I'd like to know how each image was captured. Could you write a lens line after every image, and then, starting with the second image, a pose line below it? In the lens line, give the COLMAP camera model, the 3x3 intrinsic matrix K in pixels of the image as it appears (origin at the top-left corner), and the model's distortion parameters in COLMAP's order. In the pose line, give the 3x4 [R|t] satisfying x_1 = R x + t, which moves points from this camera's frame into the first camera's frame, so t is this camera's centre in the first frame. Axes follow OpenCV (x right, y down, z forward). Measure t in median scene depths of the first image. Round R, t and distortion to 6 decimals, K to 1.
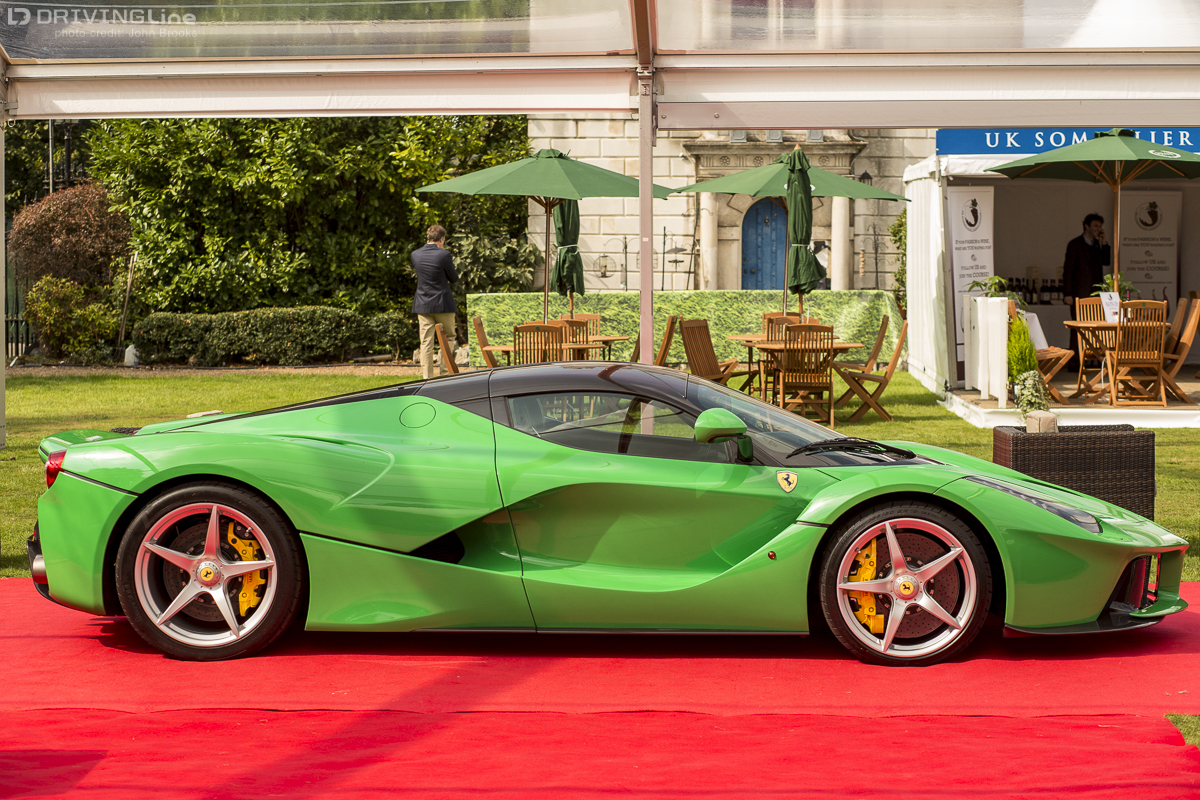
lens RADIAL K [[2885.4, 0, 600.5], [0, 2885.4, 400.2], [0, 0, 1]] dist [-0.188885, 0.000000]
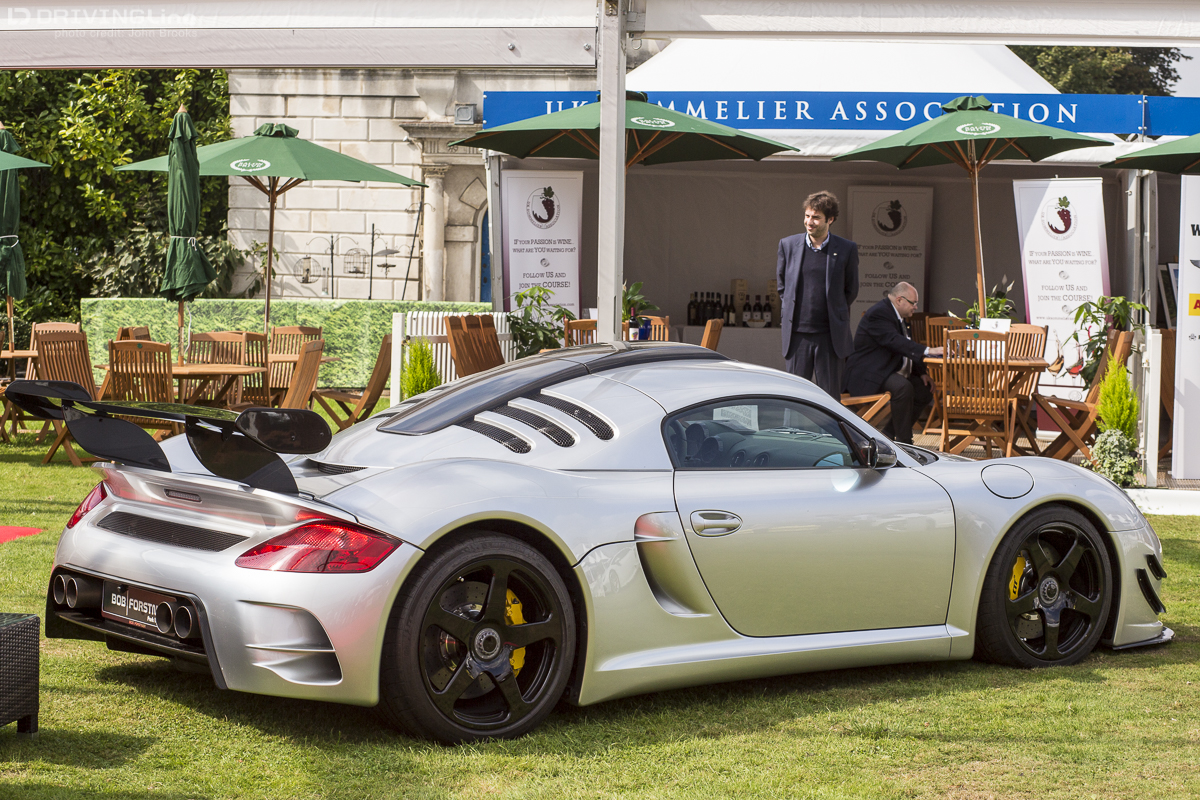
lens RADIAL K [[2885.4, 0, 599.4], [0, 2885.4, 399.4], [0, 0, 1]] dist [-0.188885, 0.000000]
pose [[0.992156, 0.028016, -0.121824, 0.190027], [-0.028759, 0.999577, -0.004347, -0.007609], [0.121650, 0.007816, 0.992542, 0.180646]]
